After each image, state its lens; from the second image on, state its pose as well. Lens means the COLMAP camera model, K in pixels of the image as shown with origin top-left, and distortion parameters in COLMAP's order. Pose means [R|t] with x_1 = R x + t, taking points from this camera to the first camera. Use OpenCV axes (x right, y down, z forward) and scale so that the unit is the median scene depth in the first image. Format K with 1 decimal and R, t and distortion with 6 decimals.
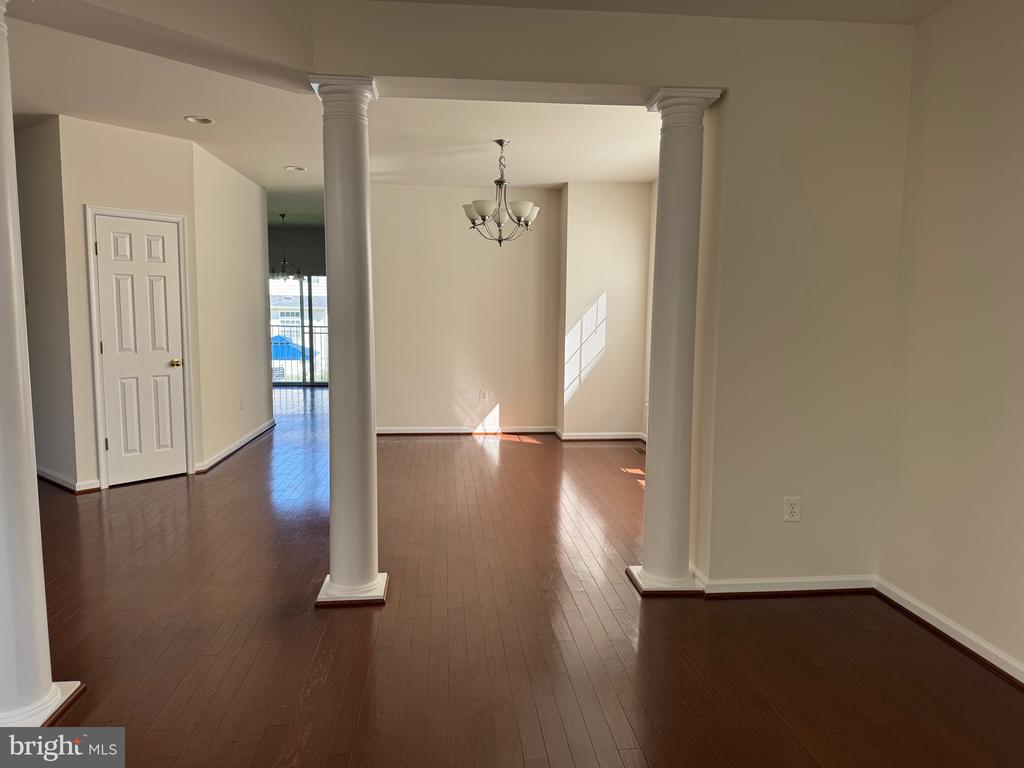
lens RADIAL K [[703.8, 0, 512.0], [0, 703.8, 384.0], [0, 0, 1]] dist [0.111315, -0.183602]
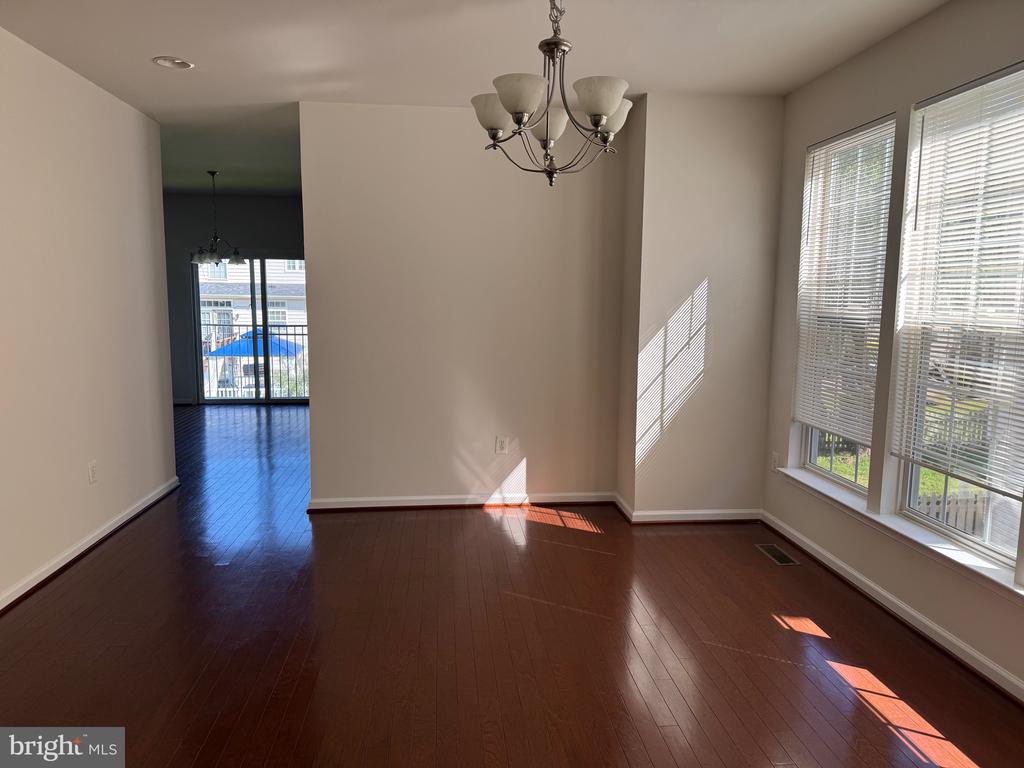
lens RADIAL K [[703.8, 0, 512.0], [0, 703.8, 384.0], [0, 0, 1]] dist [0.111315, -0.183602]
pose [[0.999996, -0.002653, 0.000164, -0.032024], [0.002649, 0.999846, 0.017369, -0.050807], [-0.000210, -0.017368, 0.999849, 0.383767]]
